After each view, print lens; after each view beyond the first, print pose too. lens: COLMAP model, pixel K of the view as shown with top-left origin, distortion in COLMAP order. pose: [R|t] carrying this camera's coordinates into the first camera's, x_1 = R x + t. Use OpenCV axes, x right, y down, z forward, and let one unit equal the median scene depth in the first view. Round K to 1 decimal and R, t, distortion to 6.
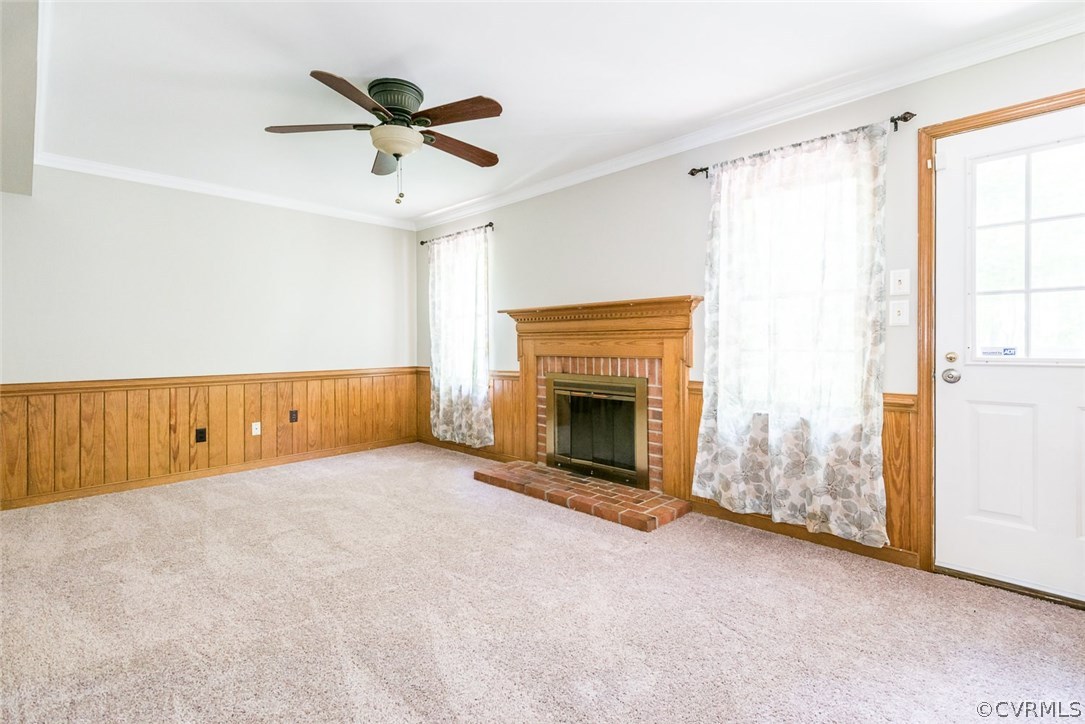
lens RADIAL K [[507.4, 0, 539.9], [0, 507.4, 351.9], [0, 0, 1]] dist [0.024178, -0.009291]
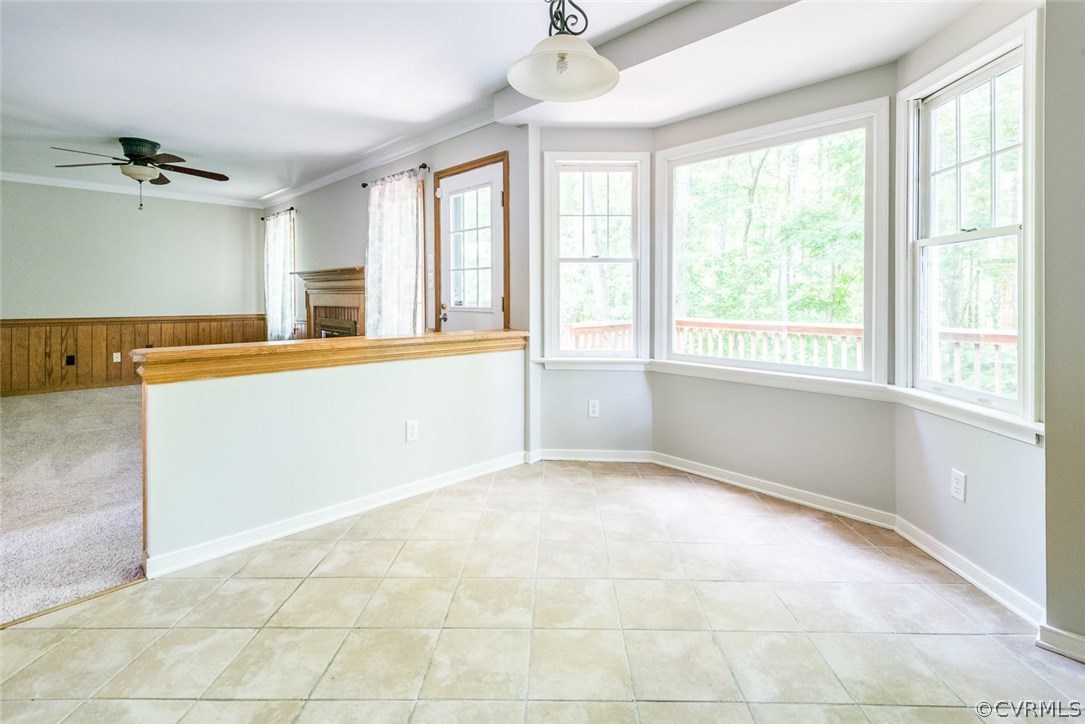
lens RADIAL K [[507.4, 0, 538.0], [0, 507.4, 306.3], [0, 0, 1]] dist [0.024178, -0.009291]
pose [[0.999892, 0.008278, -0.012156, 0.617978], [-0.008265, 0.999965, 0.001134, 0.002756], [0.012165, -0.001033, 0.999925, -0.381175]]
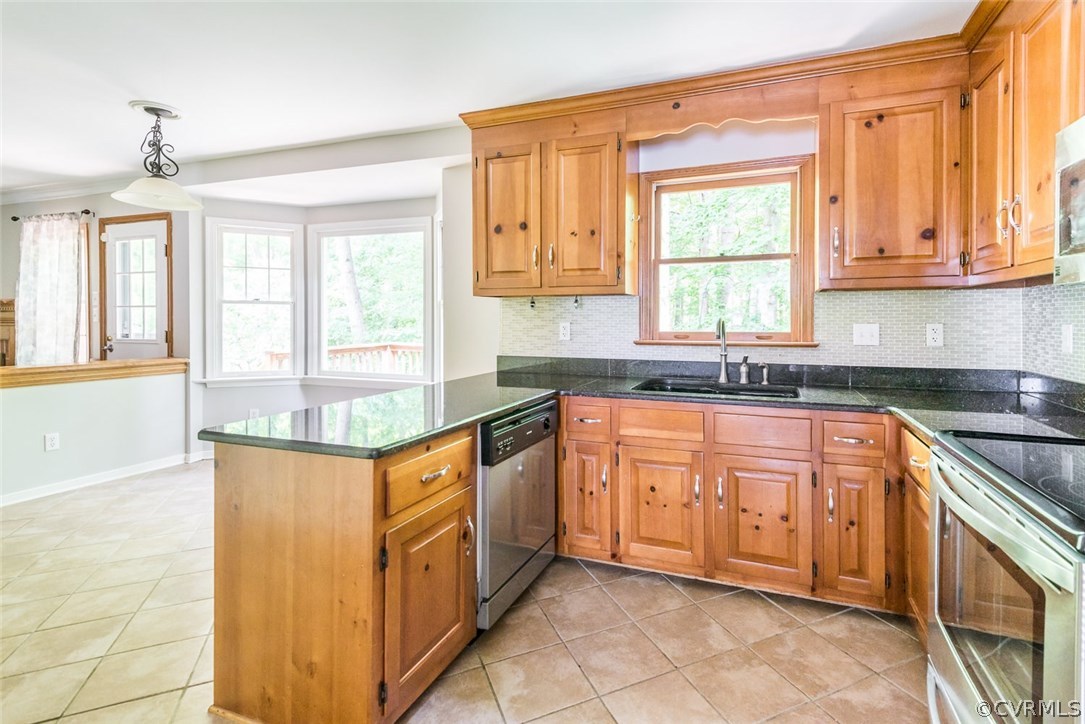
lens RADIAL K [[507.4, 0, 588.1], [0, 507.4, 325.3], [0, 0, 1]] dist [0.024178, -0.009291]
pose [[0.896636, 0.006315, 0.442723, 0.848471], [-0.002921, 0.999961, -0.008348, -0.015905], [-0.442758, 0.006191, 0.896620, -0.839071]]
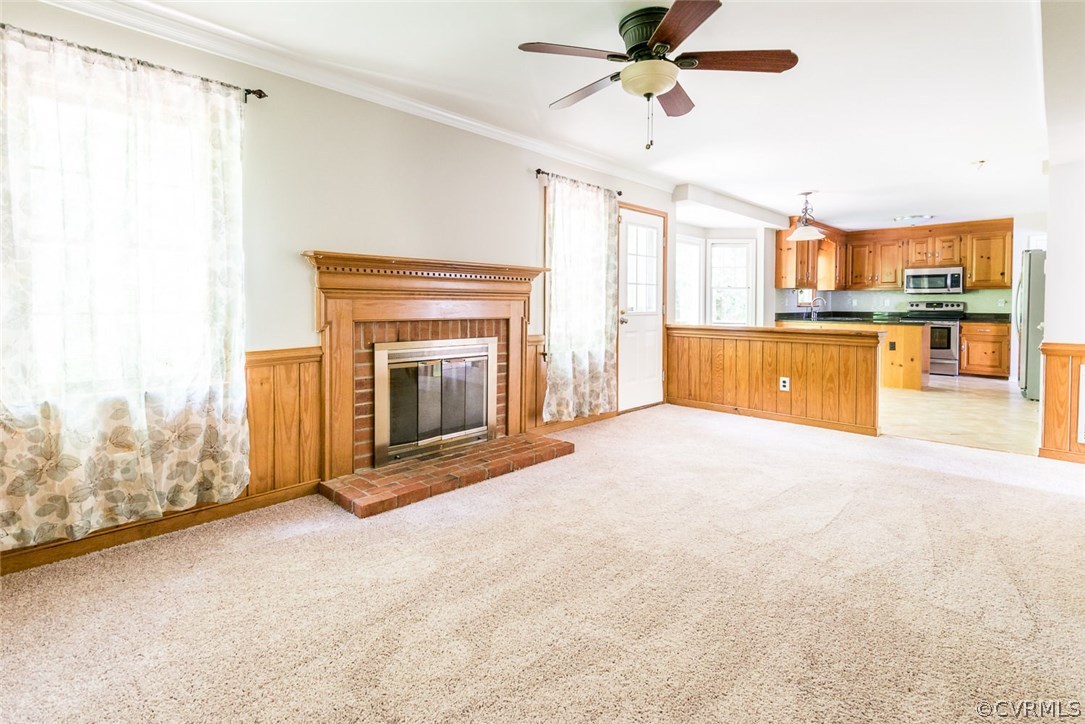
lens RADIAL K [[507.4, 0, 563.4], [0, 507.4, 312.8], [0, 0, 1]] dist [0.024178, -0.009291]
pose [[-0.032118, -0.011300, 0.999420, -0.772153], [0.014370, 0.999828, 0.011766, -0.009220], [-0.999381, 0.014740, -0.031950, 0.772578]]
